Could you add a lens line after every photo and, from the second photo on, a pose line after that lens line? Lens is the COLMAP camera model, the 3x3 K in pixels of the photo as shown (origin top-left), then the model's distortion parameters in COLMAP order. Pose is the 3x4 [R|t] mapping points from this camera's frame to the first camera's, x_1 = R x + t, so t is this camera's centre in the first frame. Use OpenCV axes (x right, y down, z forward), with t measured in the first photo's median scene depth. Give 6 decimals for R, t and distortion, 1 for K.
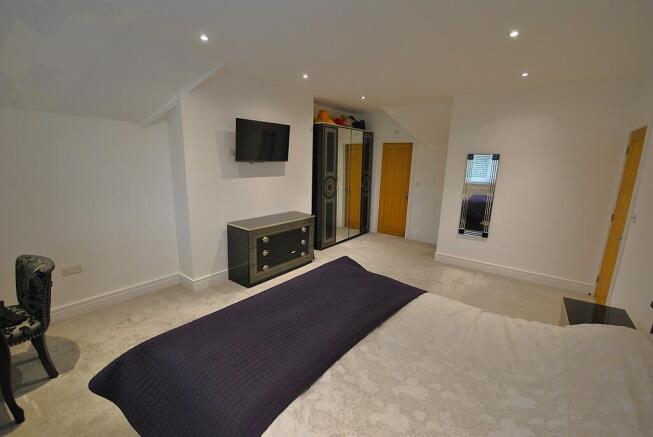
lens RADIAL K [[287.8, 0, 326.5], [0, 287.8, 218.5], [0, 0, 1]] dist [-0.016593, 0.000172]
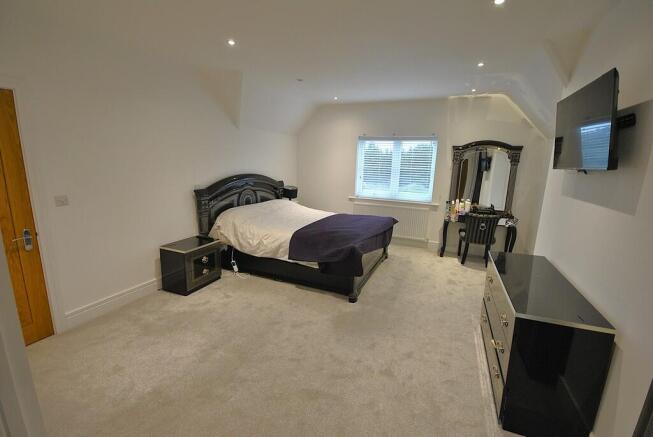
lens RADIAL K [[287.8, 0, 326.5], [0, 287.8, 218.5], [0, 0, 1]] dist [-0.016593, 0.000172]
pose [[-0.972951, -0.001182, -0.231010, 0.292709], [-0.090292, 0.922386, 0.375568, -0.254359], [0.212636, 0.386267, -0.897543, 1.316873]]
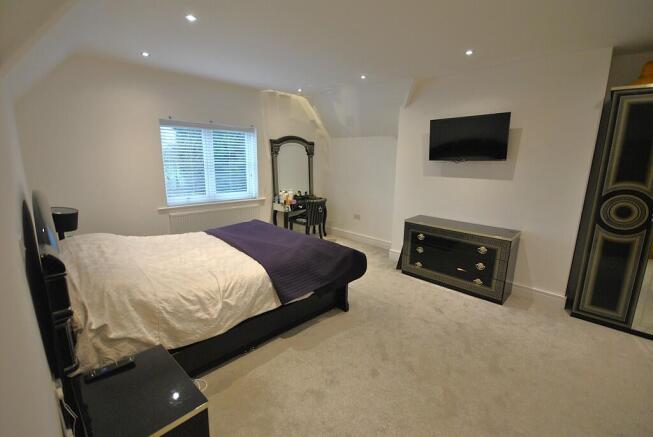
lens RADIAL K [[287.8, 0, 326.5], [0, 287.8, 218.5], [0, 0, 1]] dist [-0.016593, 0.000172]
pose [[-0.136526, 0.176280, -0.974826, 0.718720], [-0.209855, 0.956561, 0.202368, -0.110105], [0.968154, 0.232200, -0.093603, 0.674672]]
